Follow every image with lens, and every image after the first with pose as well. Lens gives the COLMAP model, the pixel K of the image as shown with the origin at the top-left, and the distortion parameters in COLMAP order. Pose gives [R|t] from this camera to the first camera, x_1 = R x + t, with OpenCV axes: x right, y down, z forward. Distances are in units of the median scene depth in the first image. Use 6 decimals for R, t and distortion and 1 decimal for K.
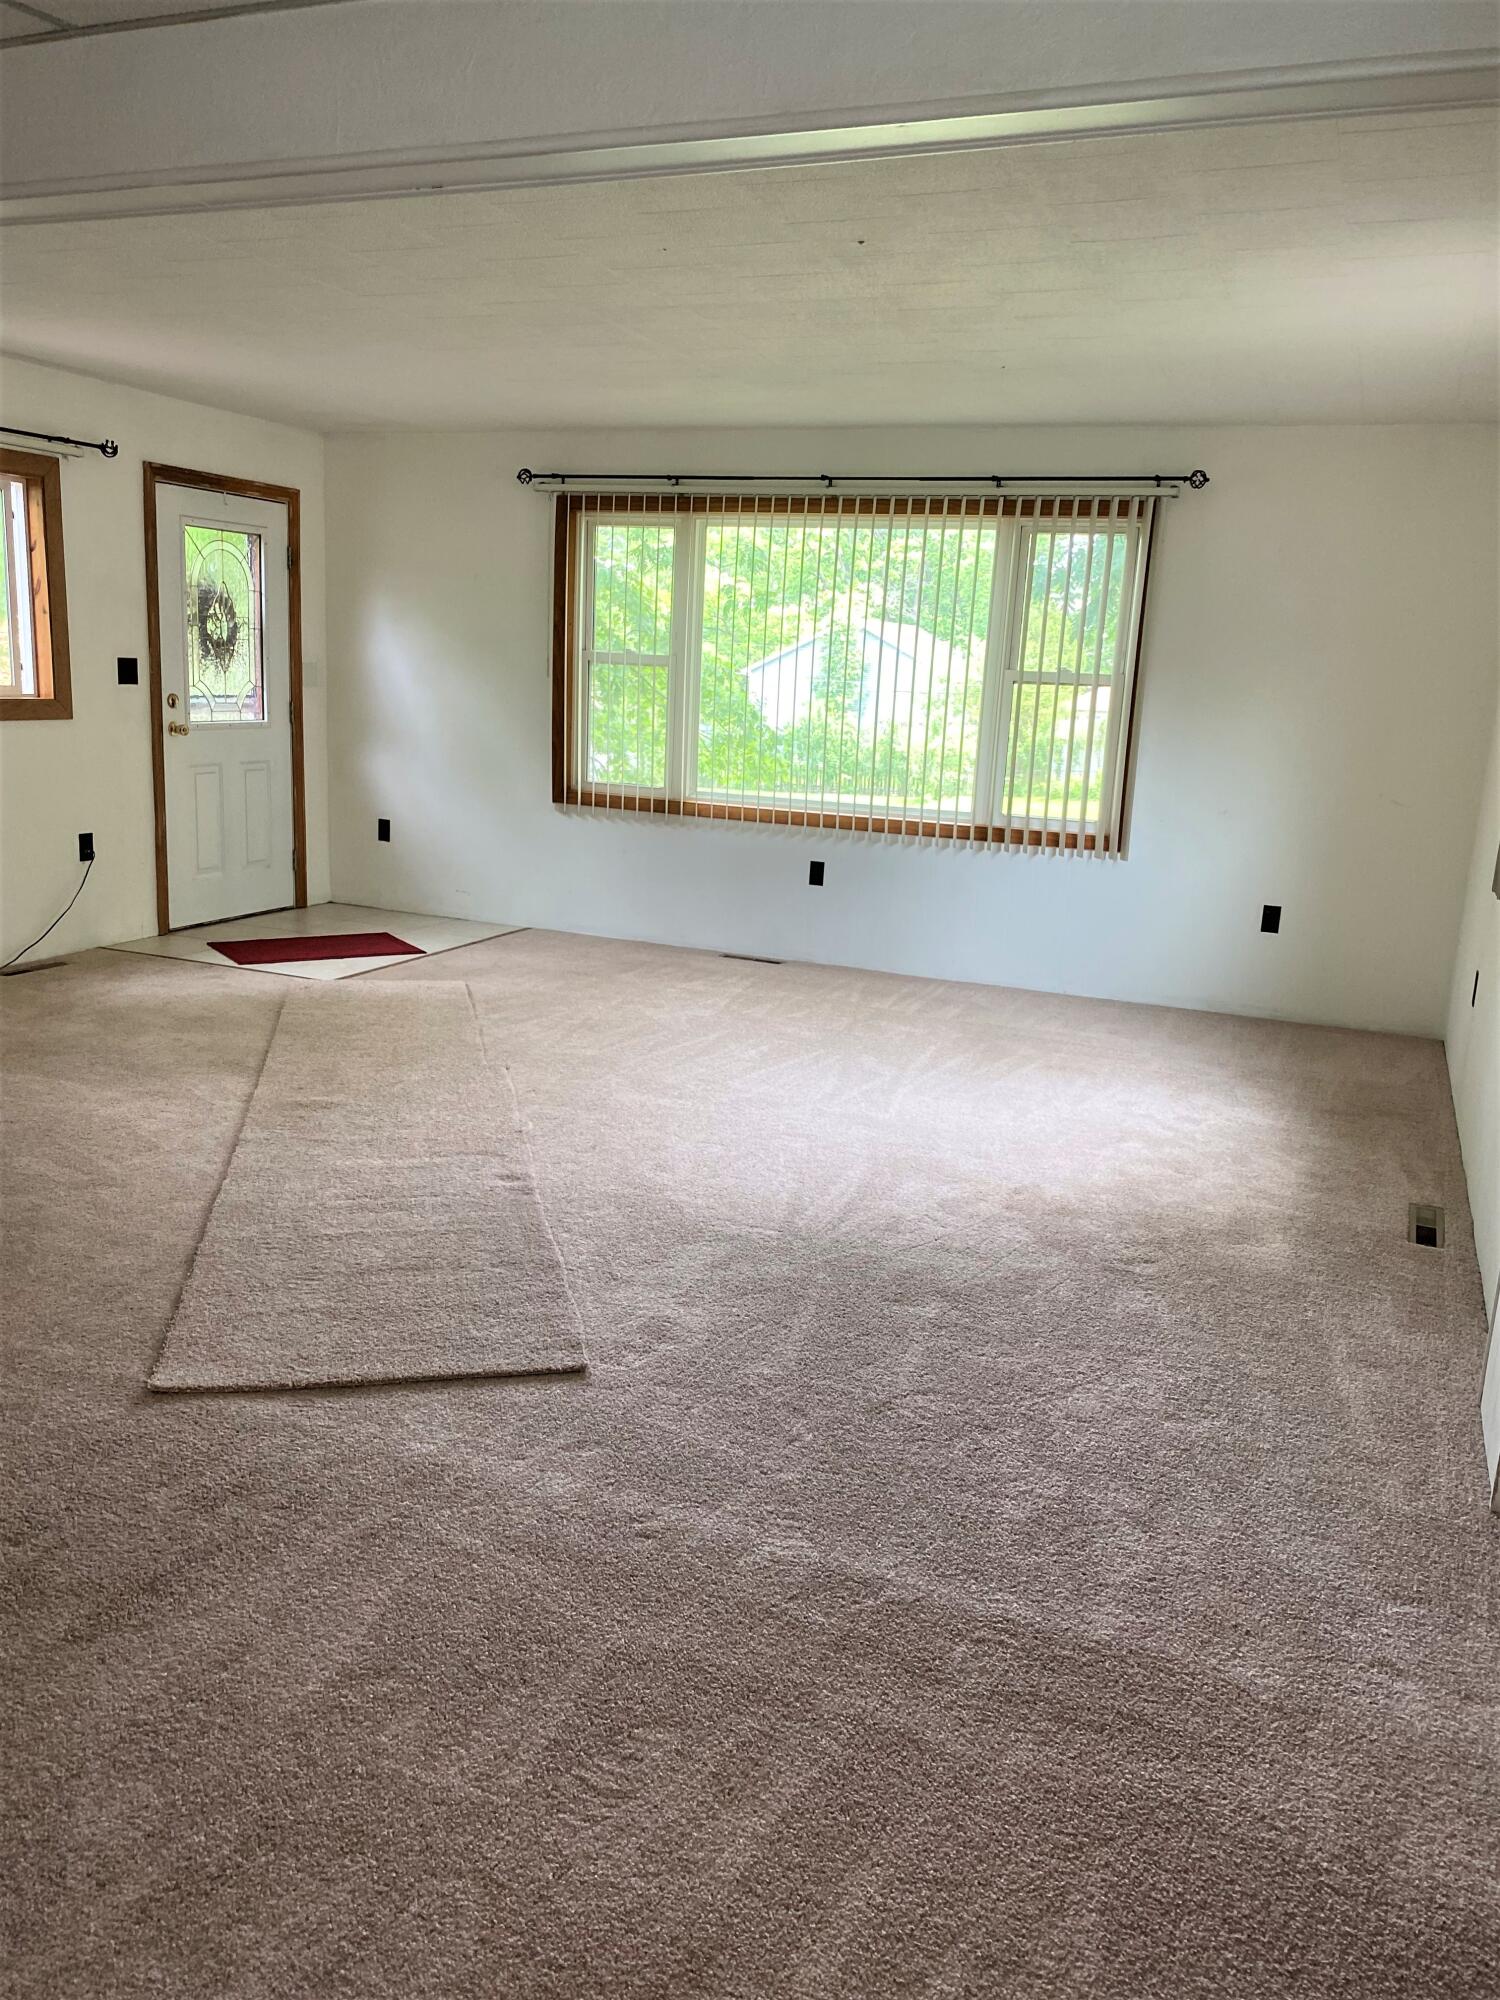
lens RADIAL K [[1532.8, 0, 751.4], [0, 1532.8, 995.0], [0, 0, 1]] dist [0.014140, -0.004592]
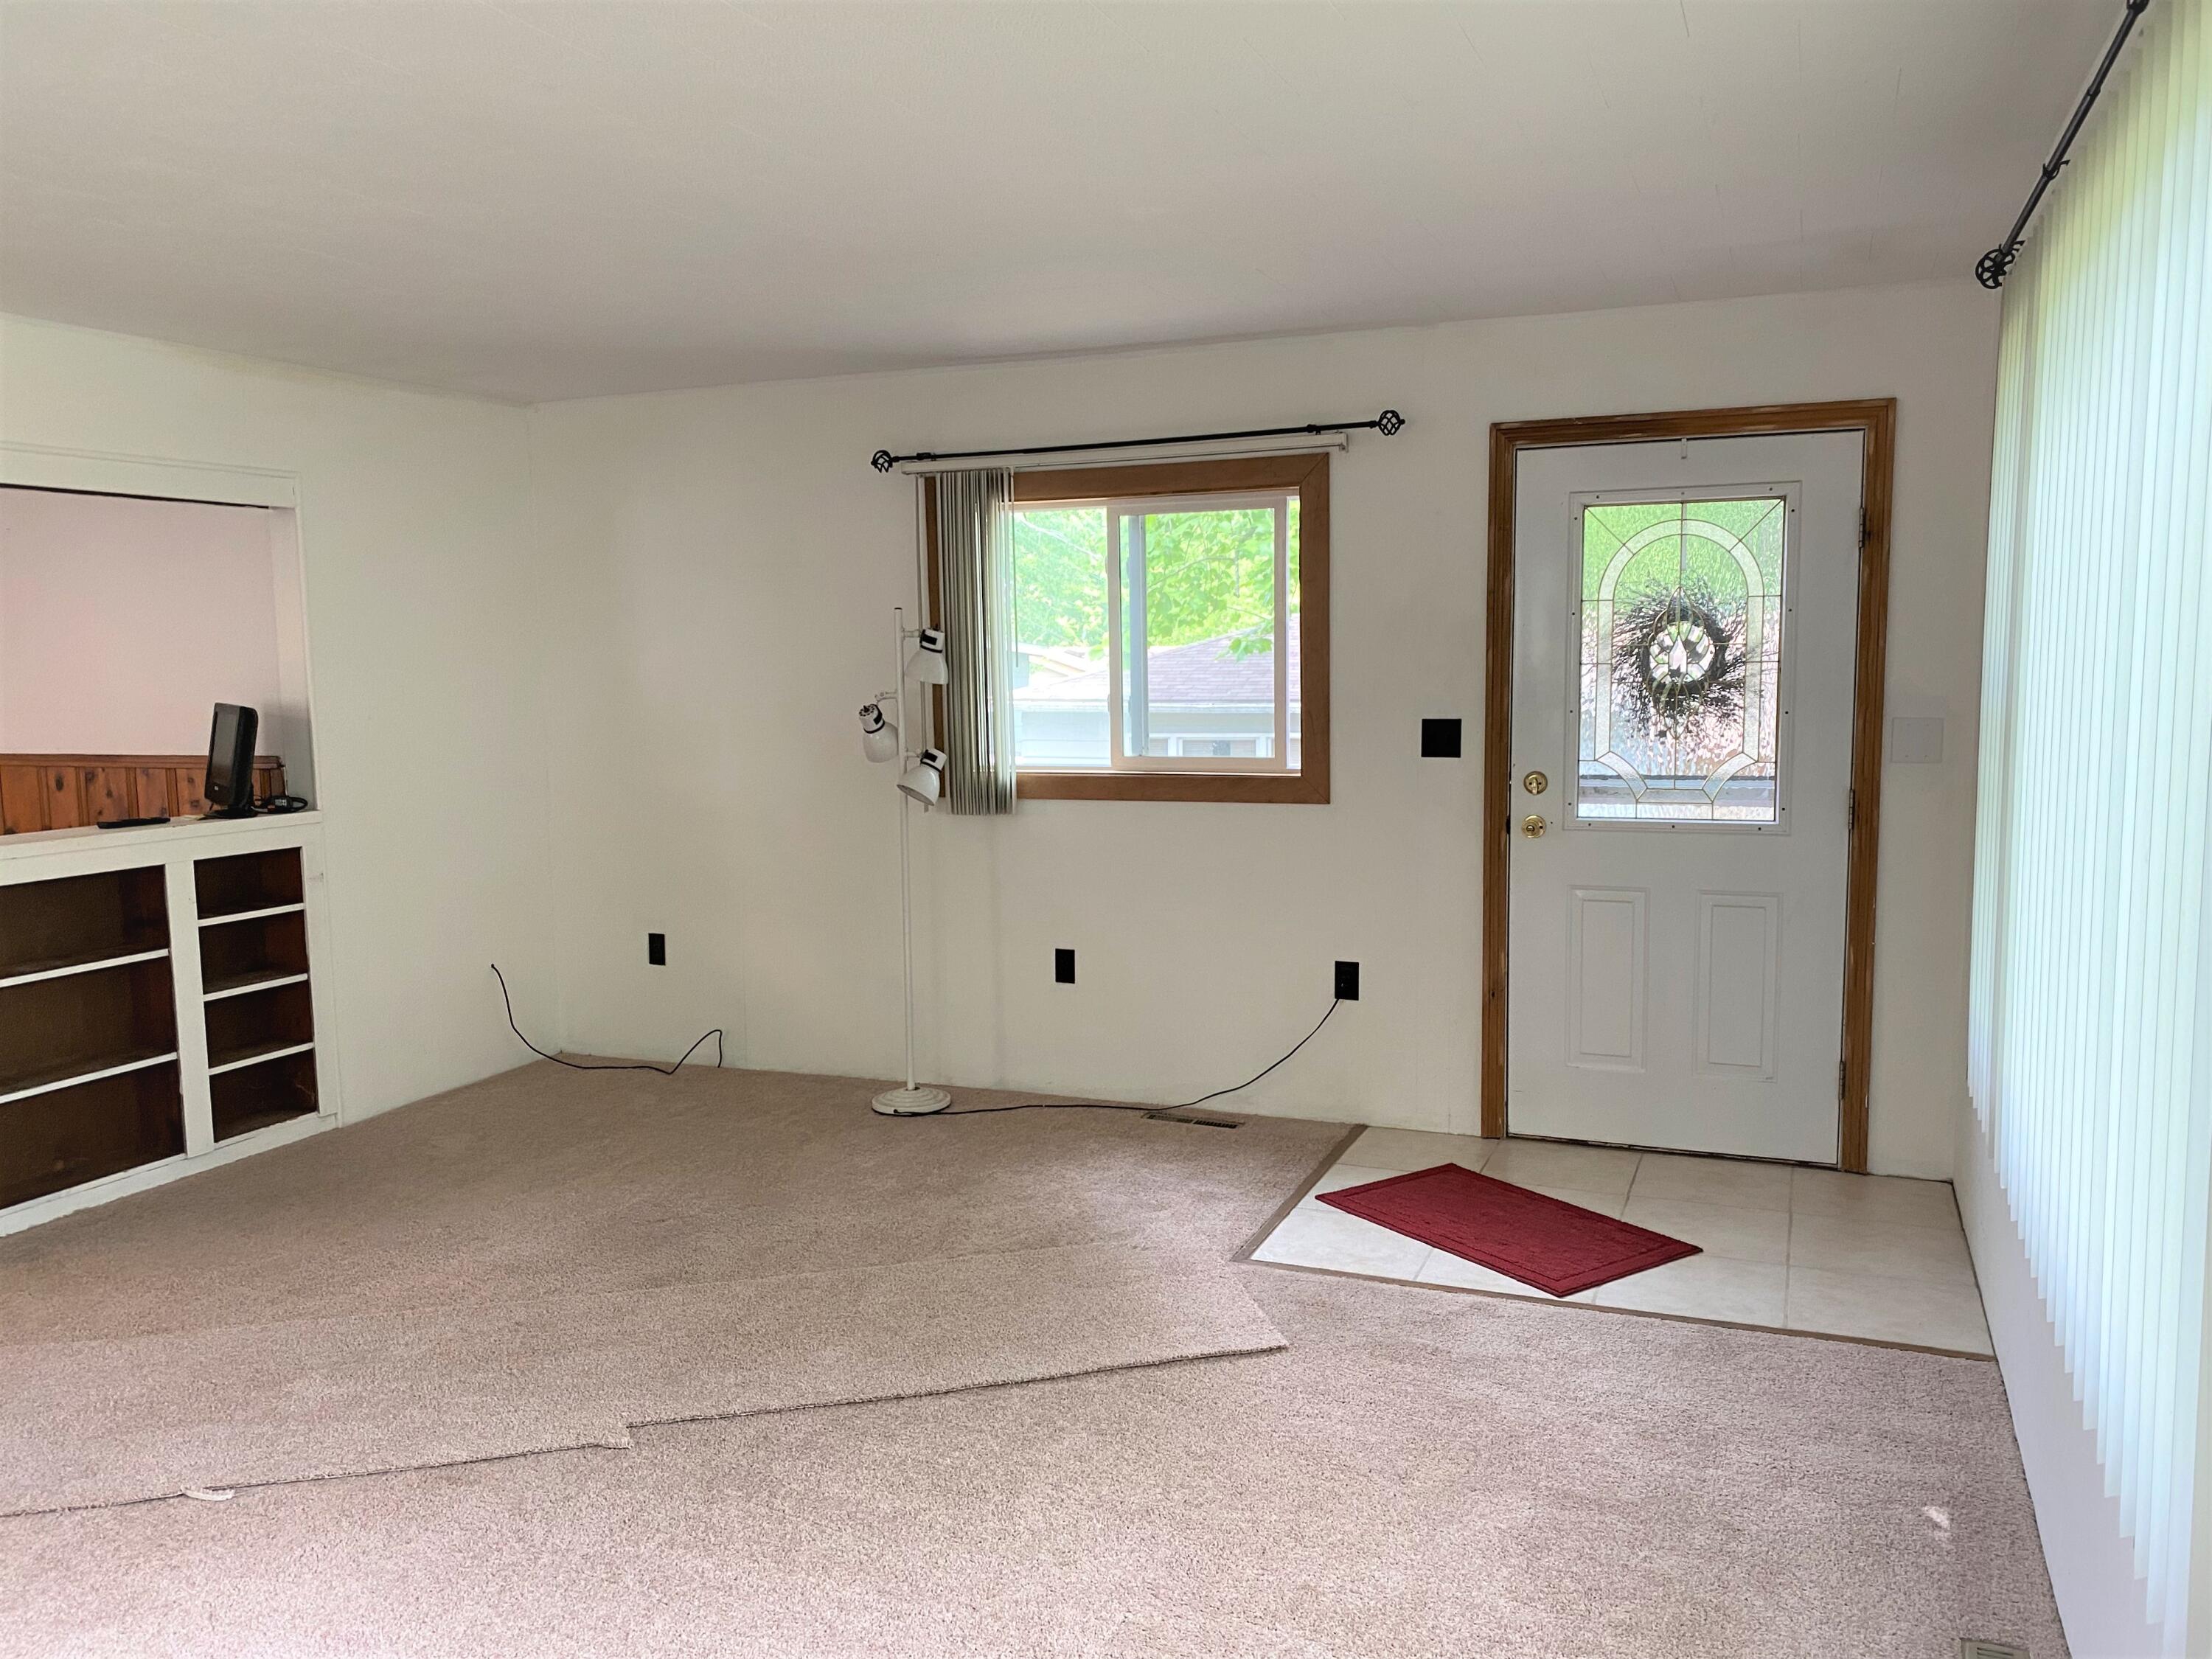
lens RADIAL K [[1695.3, 0, 1102.4], [0, 1695.3, 872.1], [0, 0, 1]] dist [0.014140, -0.004592]
pose [[-0.002529, 0.082036, -0.996626, 0.318951], [-0.199821, 0.976488, 0.080885, -0.171983], [0.979829, 0.199351, 0.013923, 0.801194]]
